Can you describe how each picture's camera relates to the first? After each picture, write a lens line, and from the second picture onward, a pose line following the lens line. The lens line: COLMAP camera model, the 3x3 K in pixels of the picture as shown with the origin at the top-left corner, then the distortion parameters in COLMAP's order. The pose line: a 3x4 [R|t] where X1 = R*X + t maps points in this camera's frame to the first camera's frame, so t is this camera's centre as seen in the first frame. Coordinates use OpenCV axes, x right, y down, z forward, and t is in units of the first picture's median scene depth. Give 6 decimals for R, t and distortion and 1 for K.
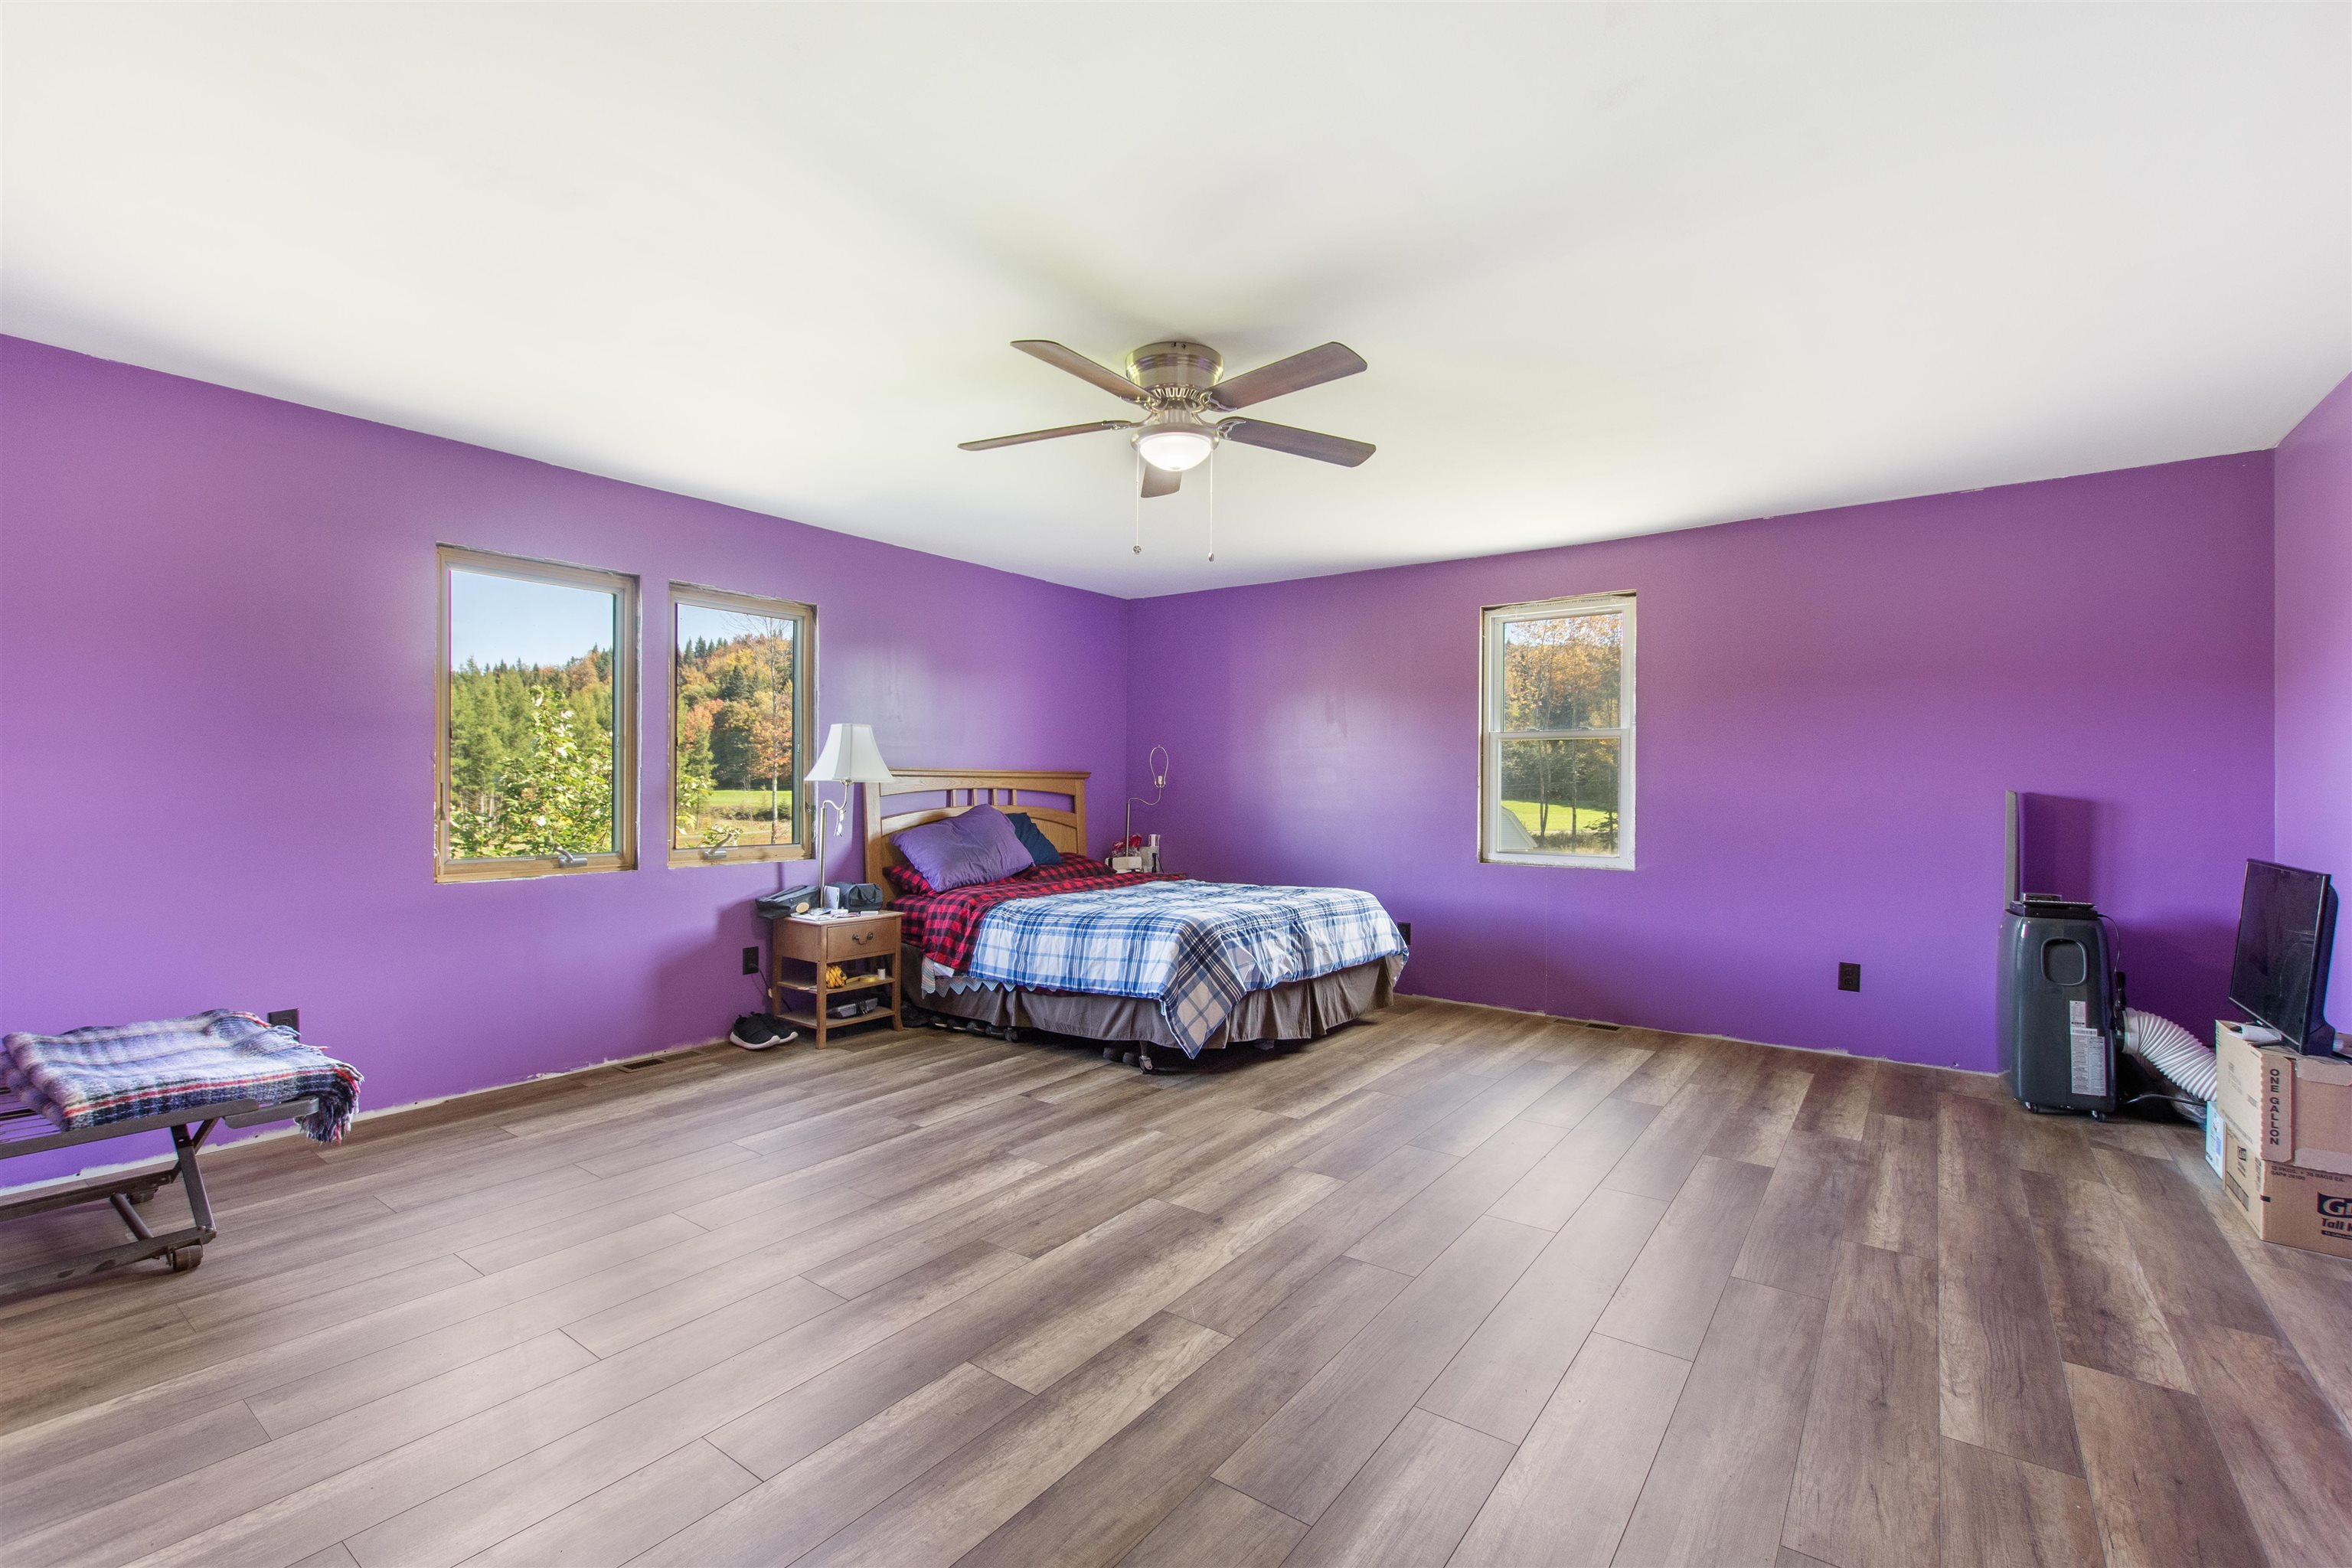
lens RADIAL K [[1029.8, 0, 1178.7], [0, 1029.8, 776.8], [0, 0, 1]] dist [-0.003214, -0.000430]
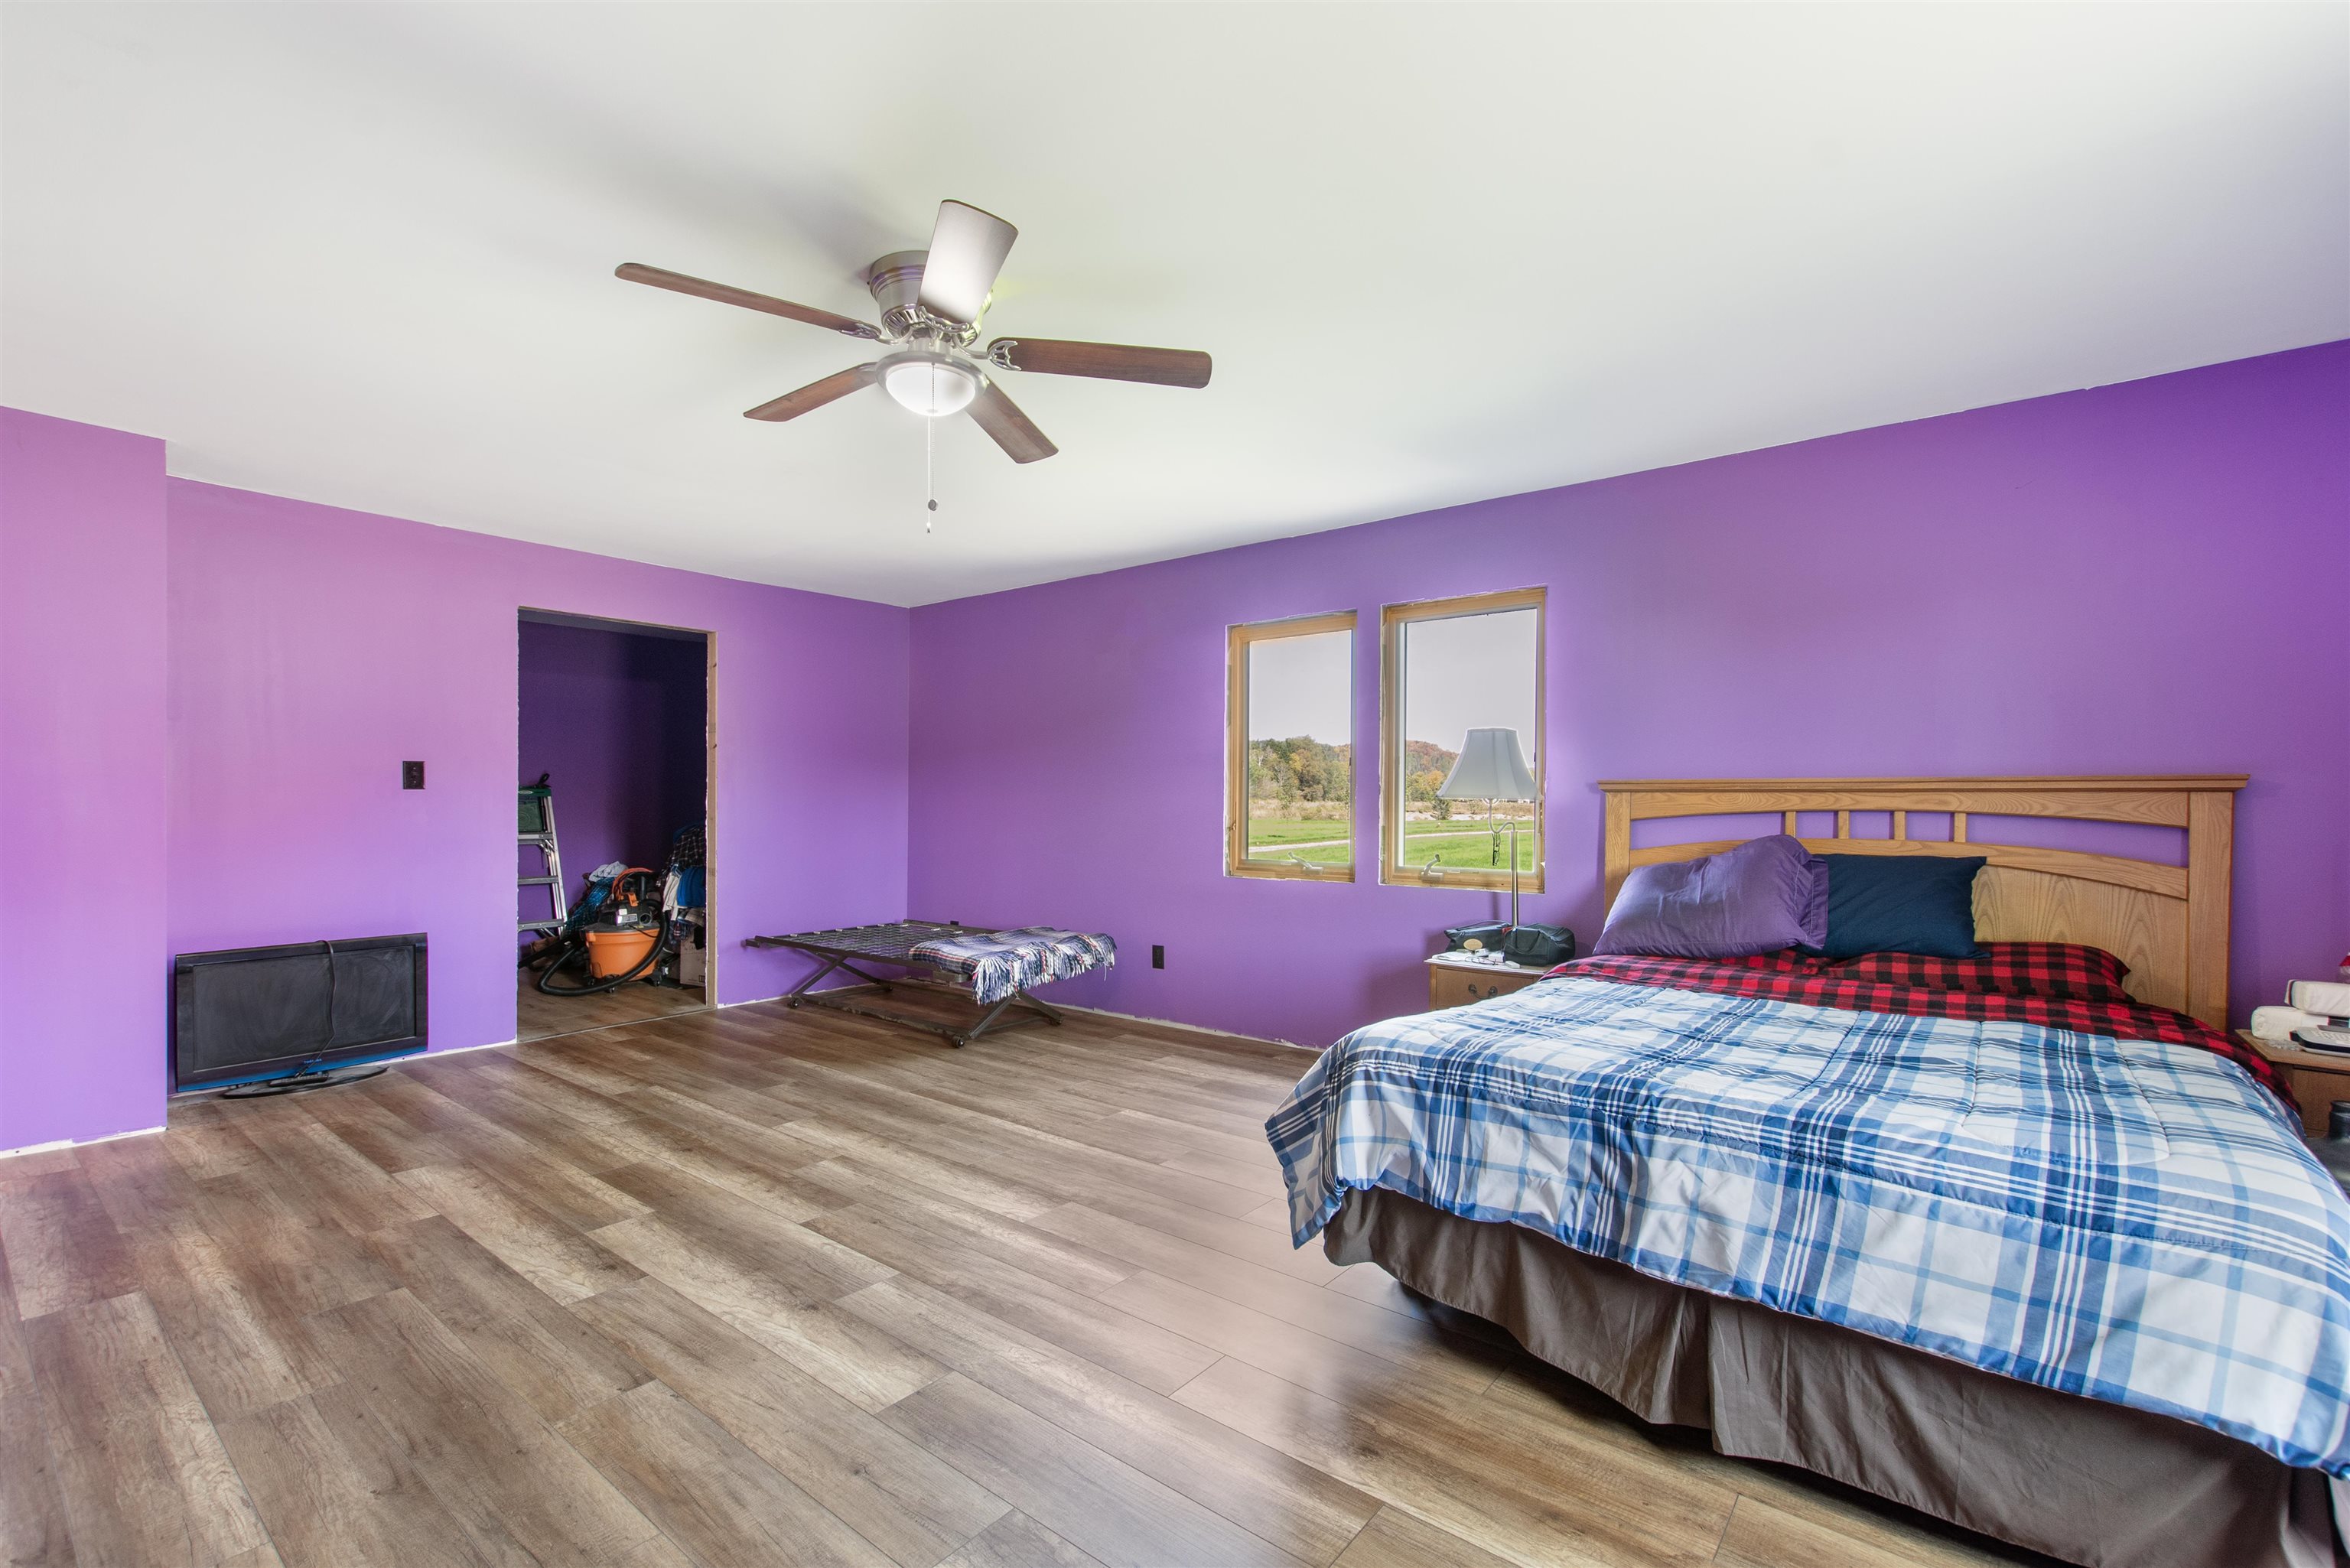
lens RADIAL K [[1028.9, 0, 1178.2], [0, 1028.9, 807.4], [0, 0, 1]] dist [-0.003214, -0.000430]
pose [[-0.043850, -0.001233, -0.999037, 0.764934], [-0.001274, 0.999998, -0.001178, 0.017378], [0.999037, 0.001221, -0.043851, 1.175735]]
